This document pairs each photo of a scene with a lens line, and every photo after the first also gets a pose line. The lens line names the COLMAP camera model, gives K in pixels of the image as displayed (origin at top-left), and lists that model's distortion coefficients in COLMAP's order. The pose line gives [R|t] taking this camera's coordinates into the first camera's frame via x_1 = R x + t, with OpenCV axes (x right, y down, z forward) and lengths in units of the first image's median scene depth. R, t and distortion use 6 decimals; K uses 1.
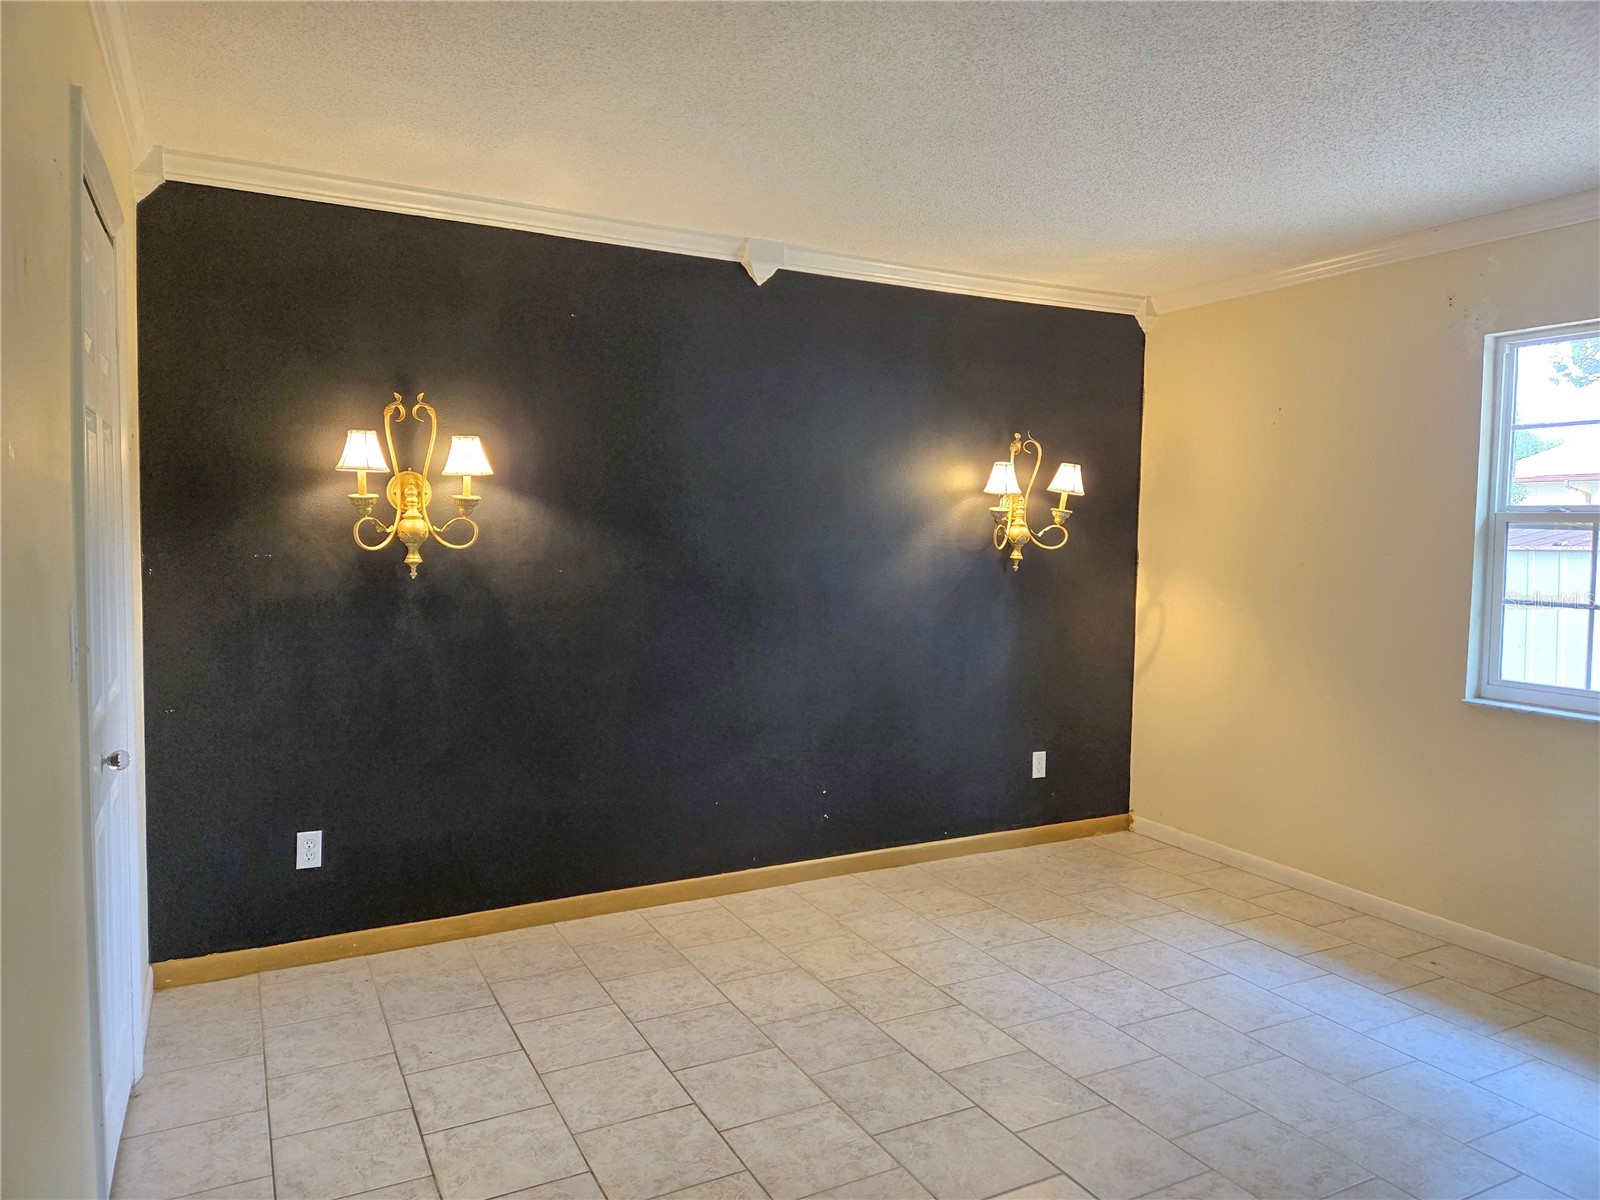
lens RADIAL K [[1071.7, 0, 793.2], [0, 1071.7, 607.8], [0, 0, 1]] dist [0.066265, -0.028328]
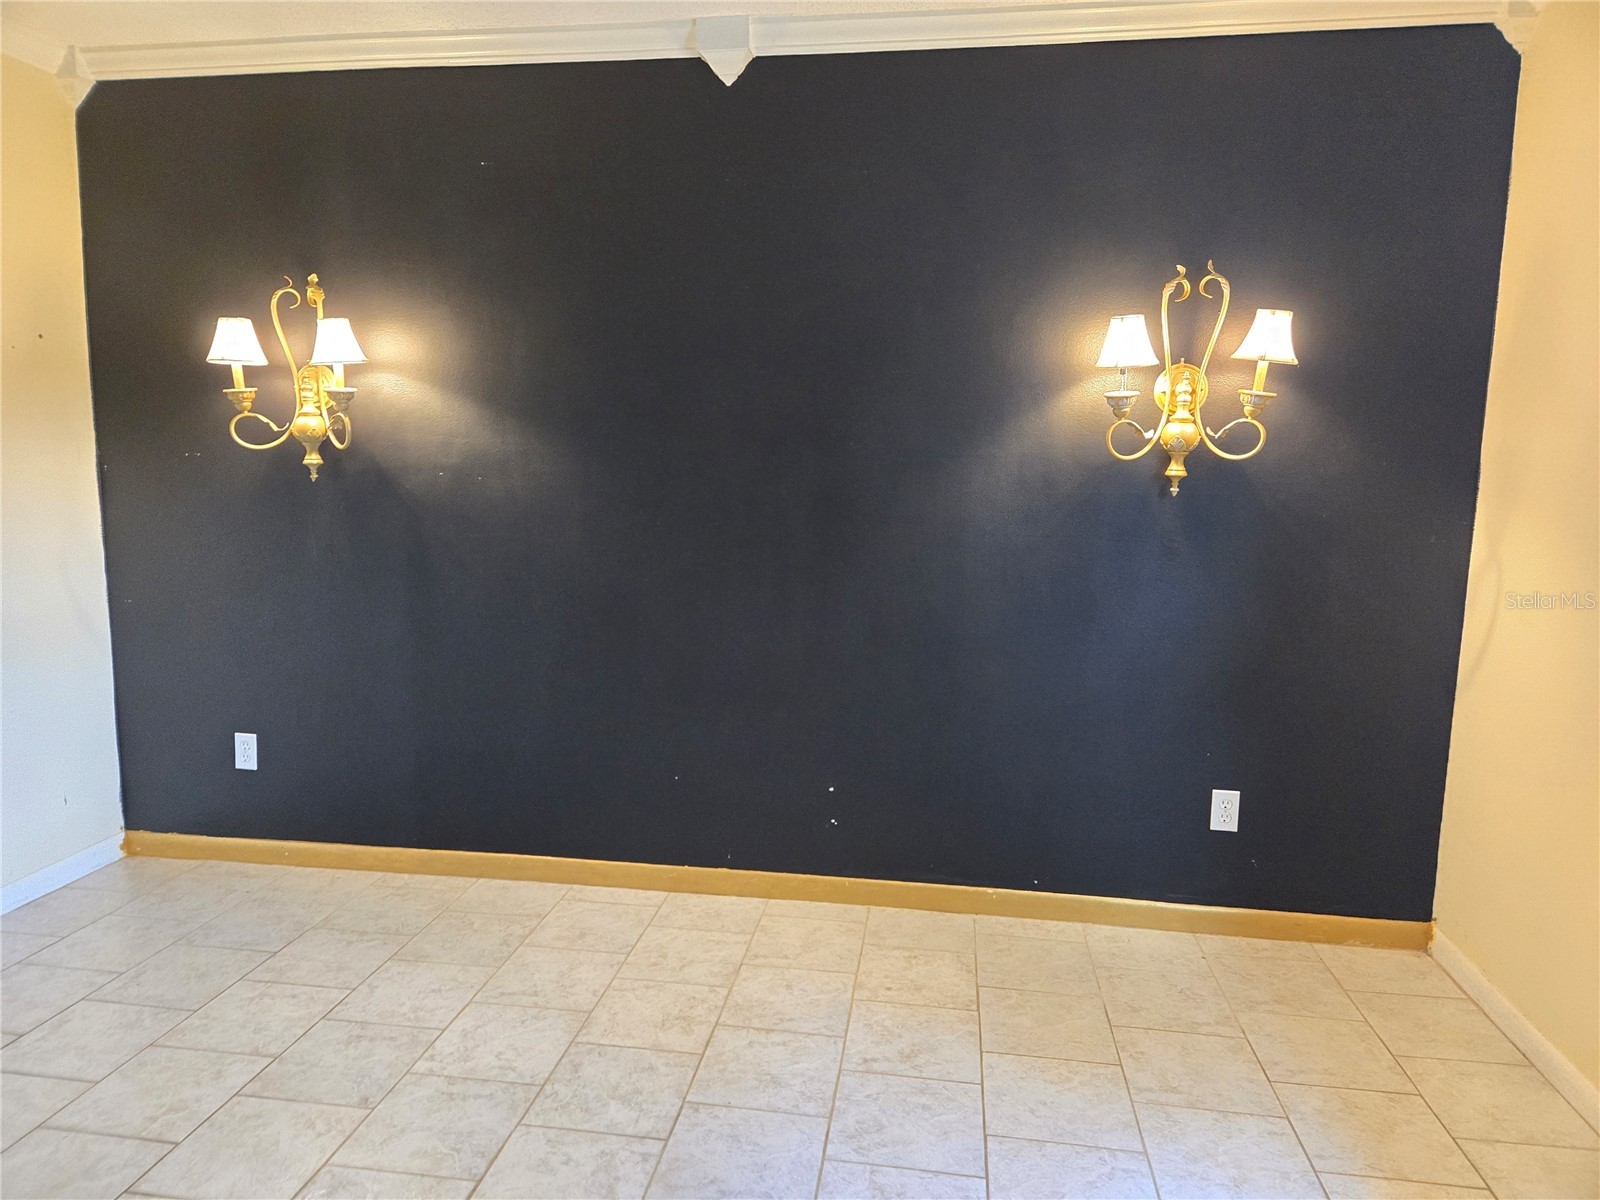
lens RADIAL K [[1132.0, 0, 822.2], [0, 1132.0, 603.7], [0, 0, 1]] dist [0.056343, -0.036783]
pose [[0.800290, 0.090229, -0.592786, 0.544697], [-0.043051, 0.994708, 0.093285, -0.030461], [0.598066, -0.049135, 0.799939, 0.441198]]
